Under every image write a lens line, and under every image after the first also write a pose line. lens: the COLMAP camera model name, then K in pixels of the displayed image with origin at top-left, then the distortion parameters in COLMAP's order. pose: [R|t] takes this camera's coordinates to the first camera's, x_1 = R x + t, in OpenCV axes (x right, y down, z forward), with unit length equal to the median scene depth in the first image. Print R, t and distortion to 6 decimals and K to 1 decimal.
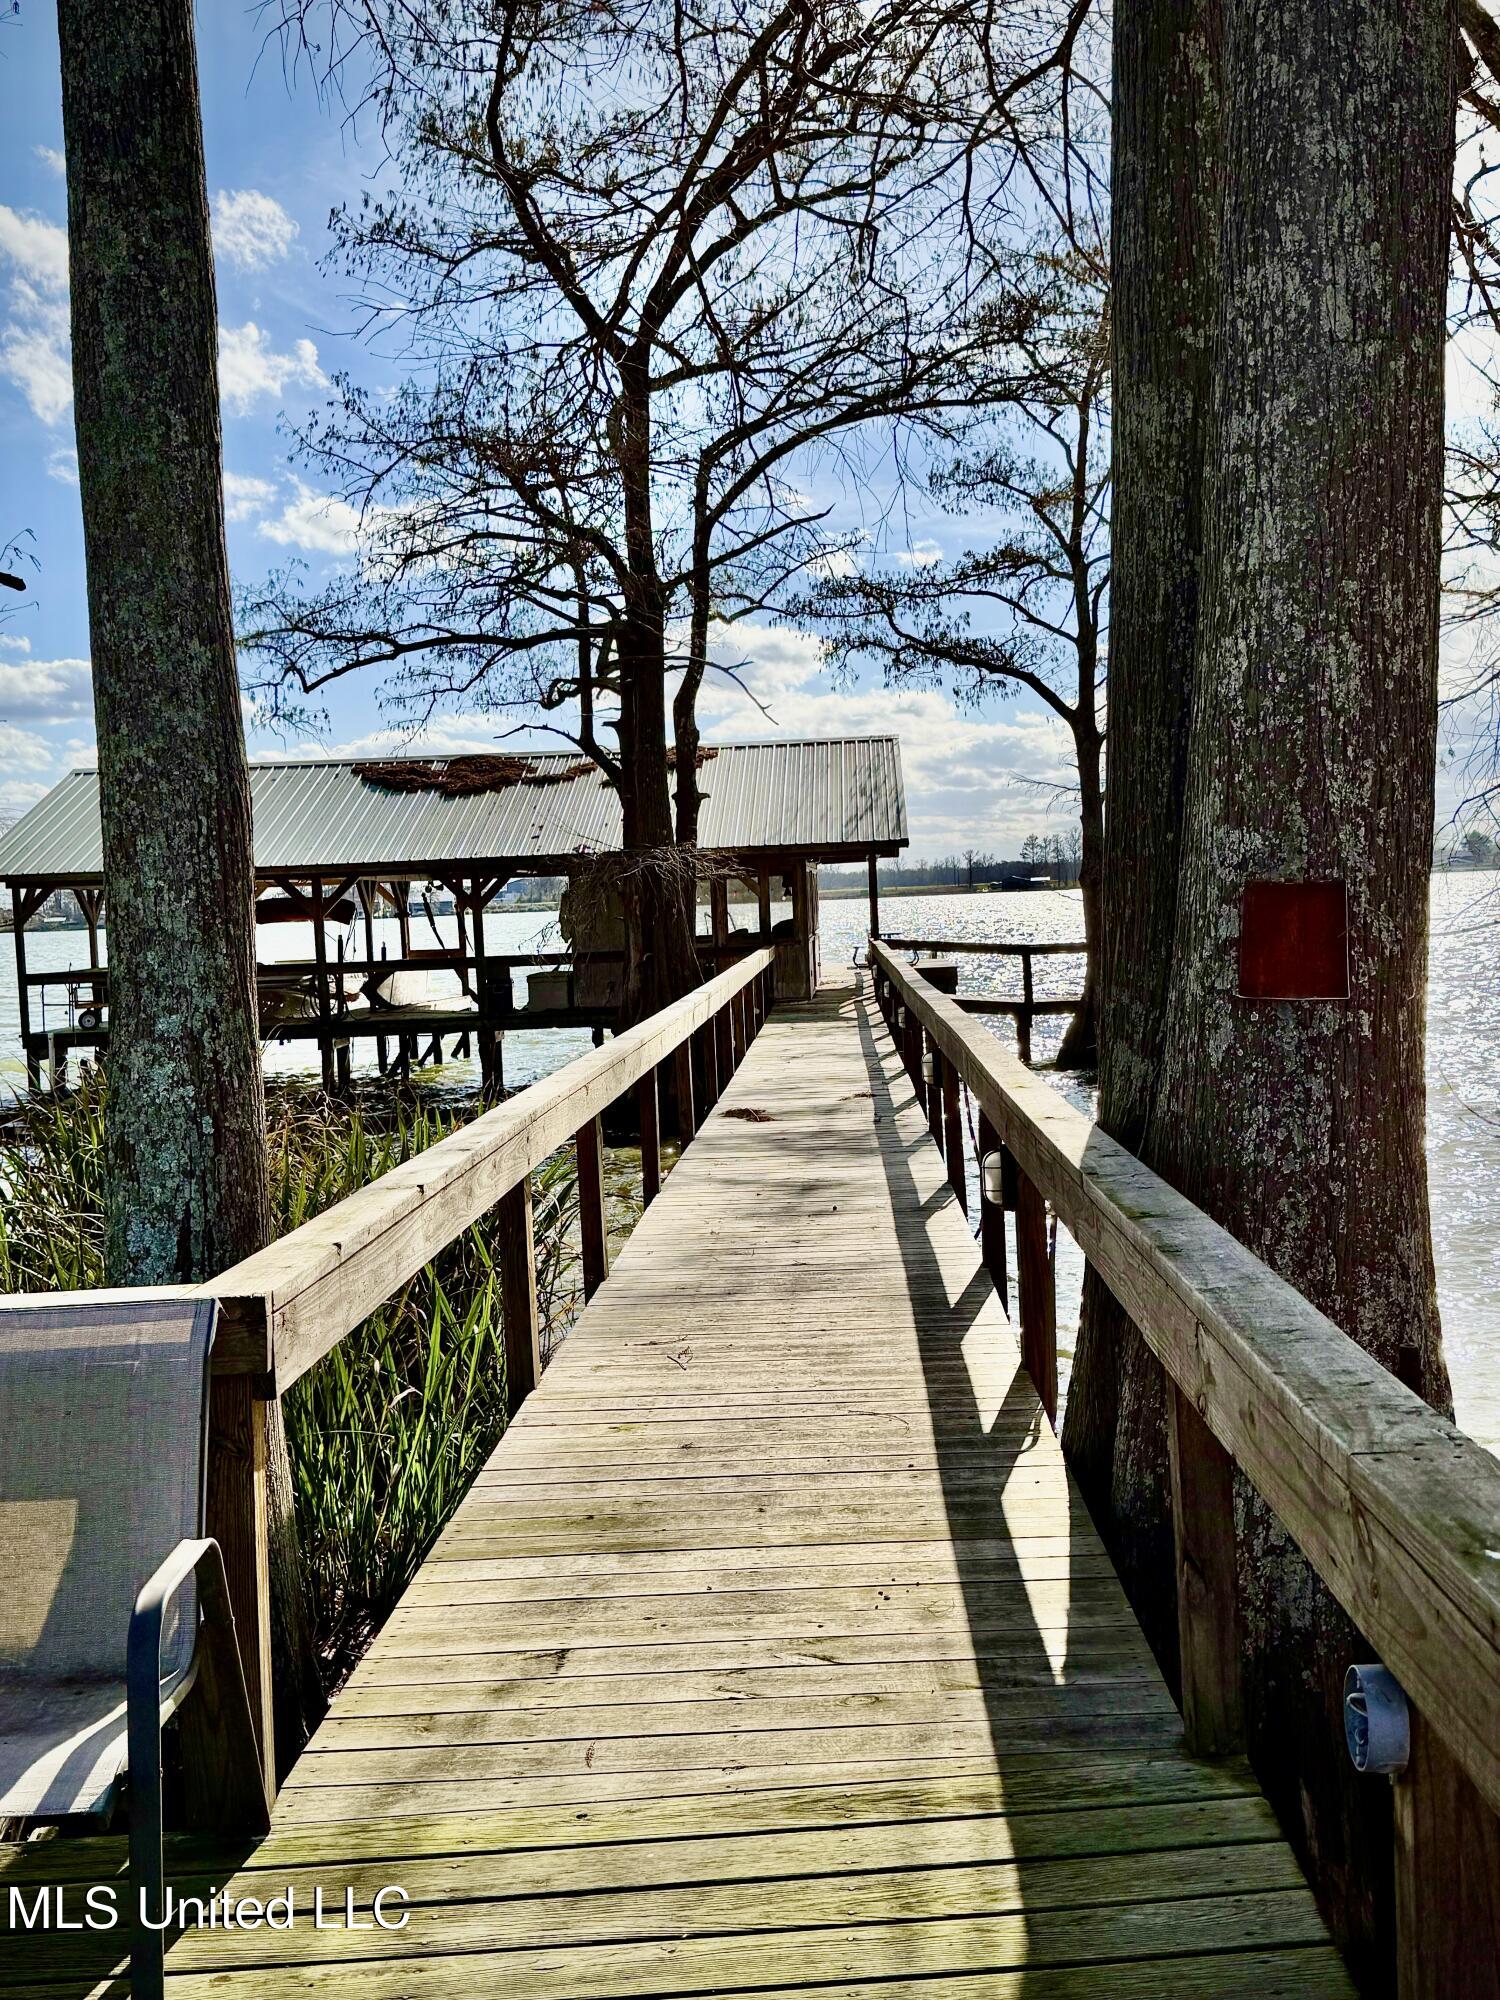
lens RADIAL K [[2042.5, 0, 752.0], [0, 2042.5, 999.0], [0, 0, 1]] dist [-0.008230, 0.000000]
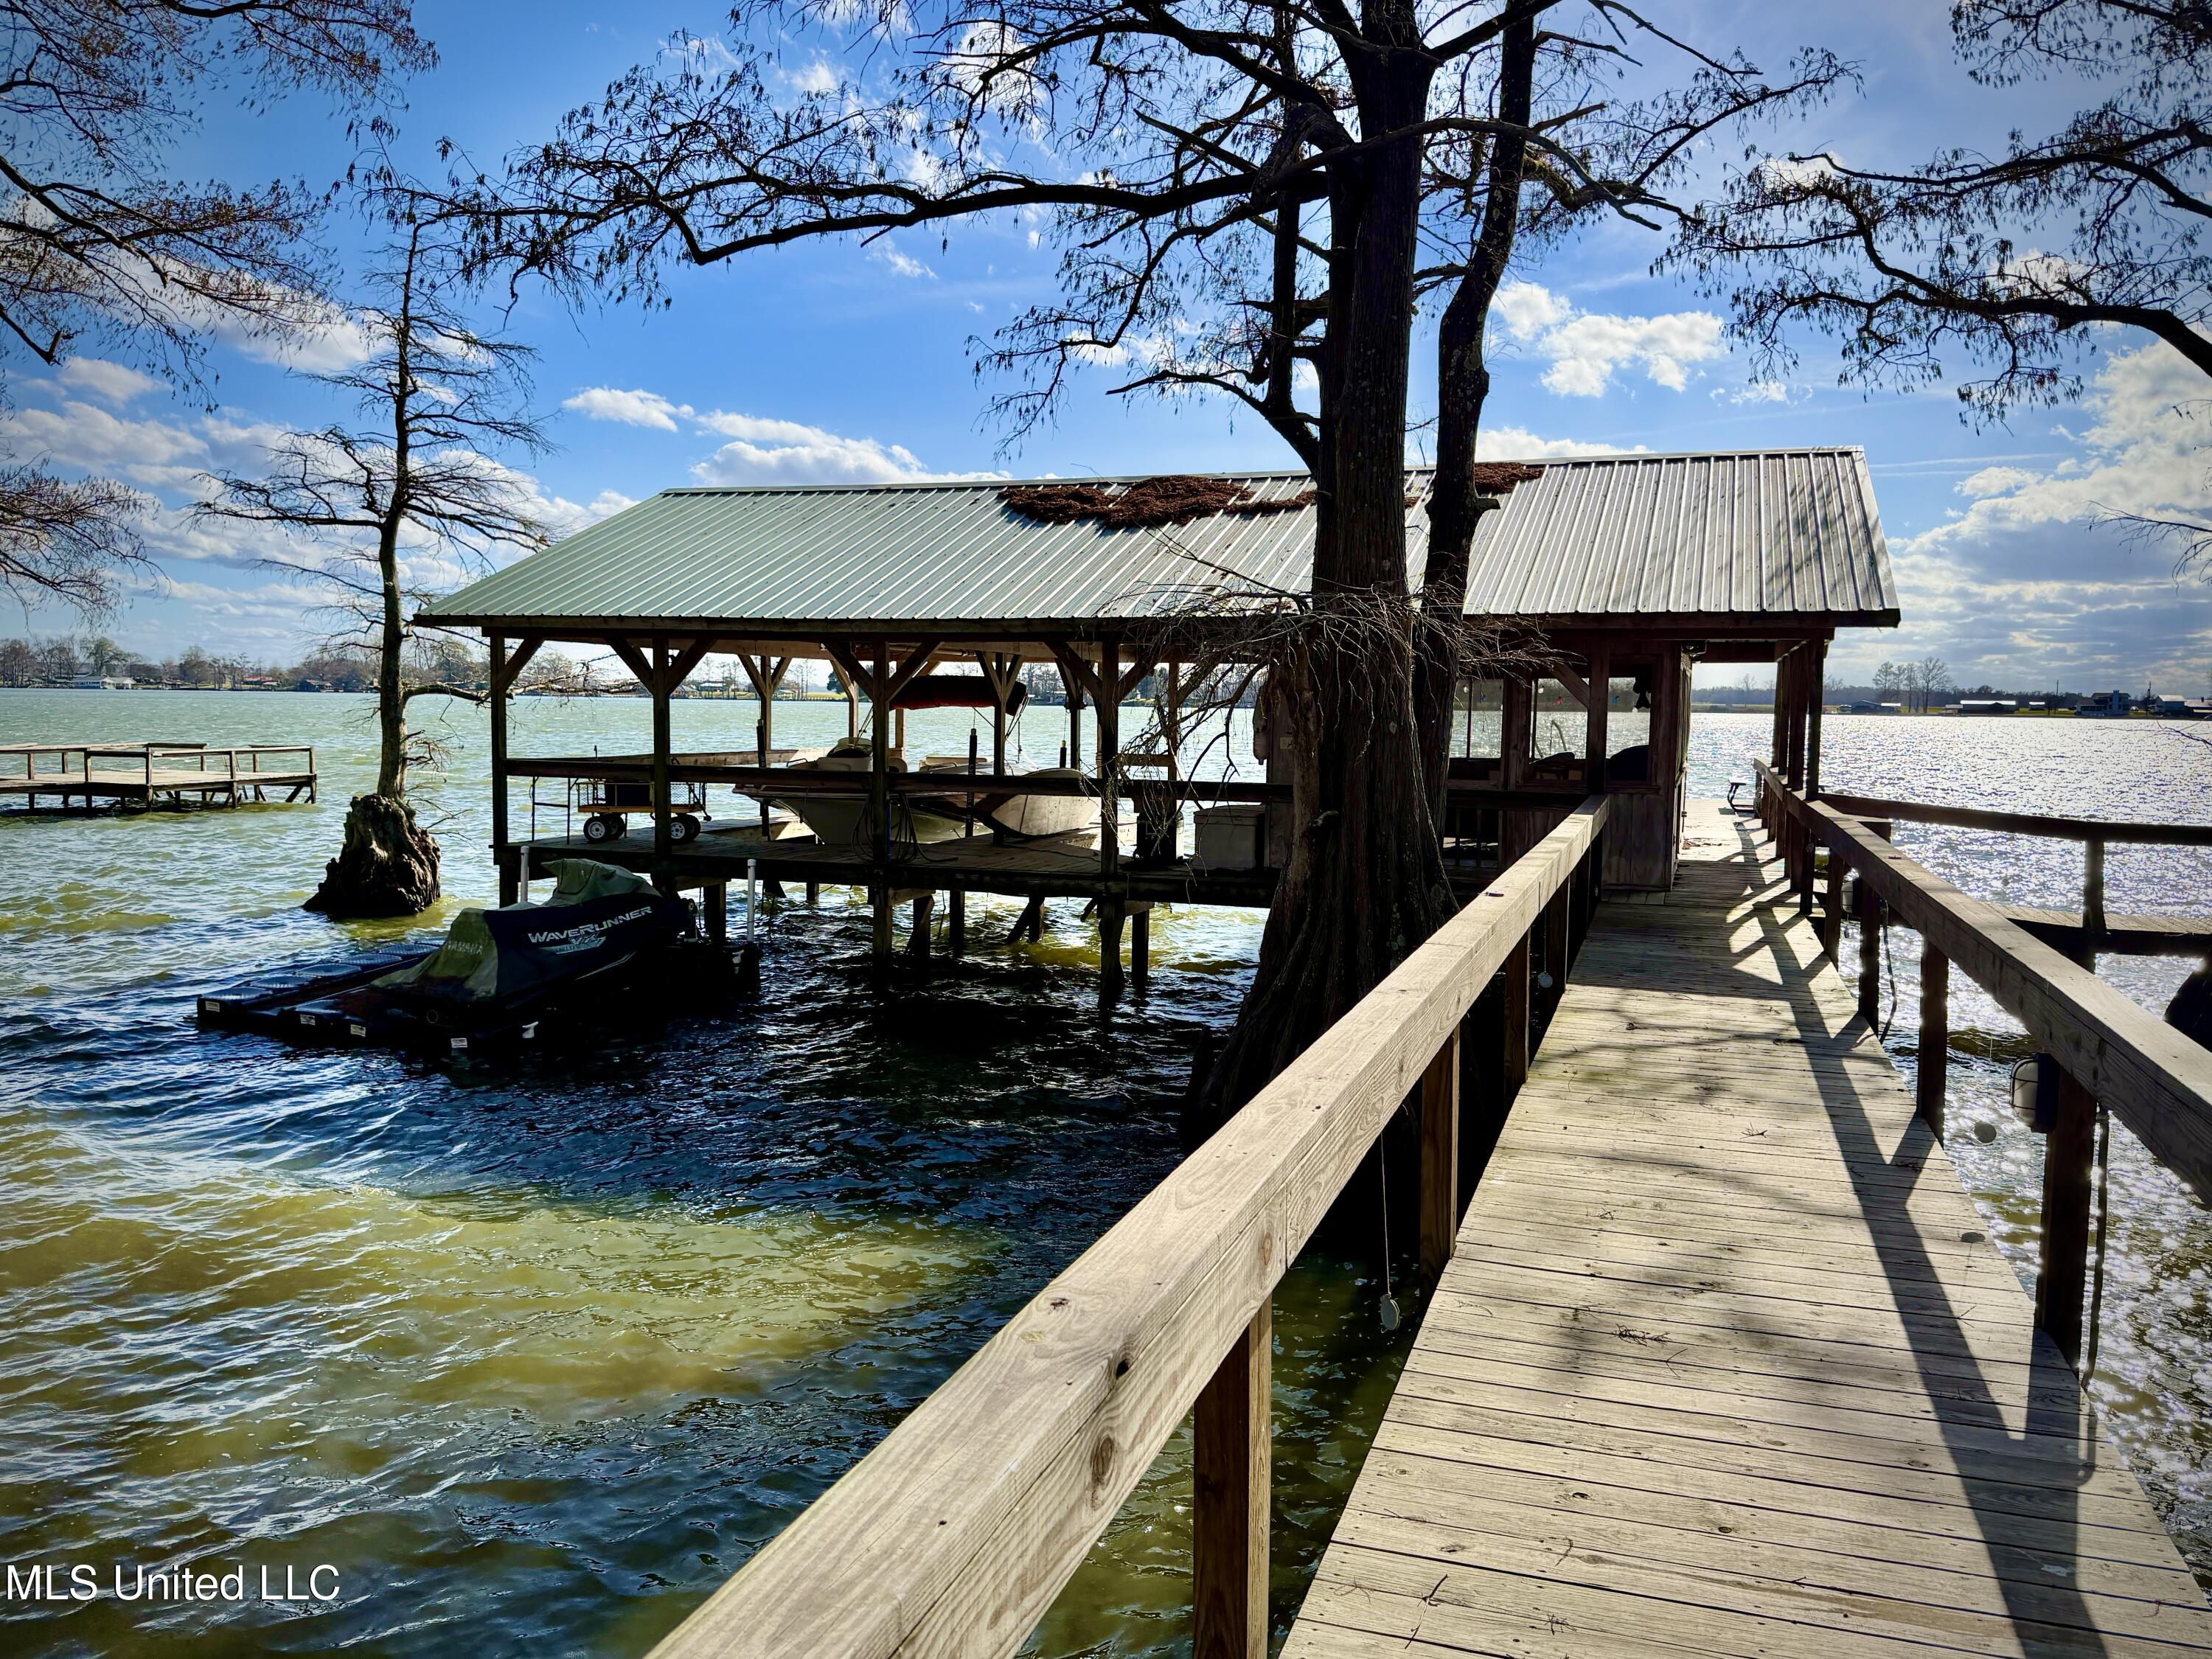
lens RADIAL K [[1657.5, 0, 1093.2], [0, 1657.5, 847.1], [0, 0, 1]] dist [0.047536, -0.006874]
pose [[0.954637, 0.079408, -0.286987, 0.007959], [-0.067327, 0.996389, 0.051737, -0.025093], [0.290059, -0.030068, 0.956536, 0.492792]]
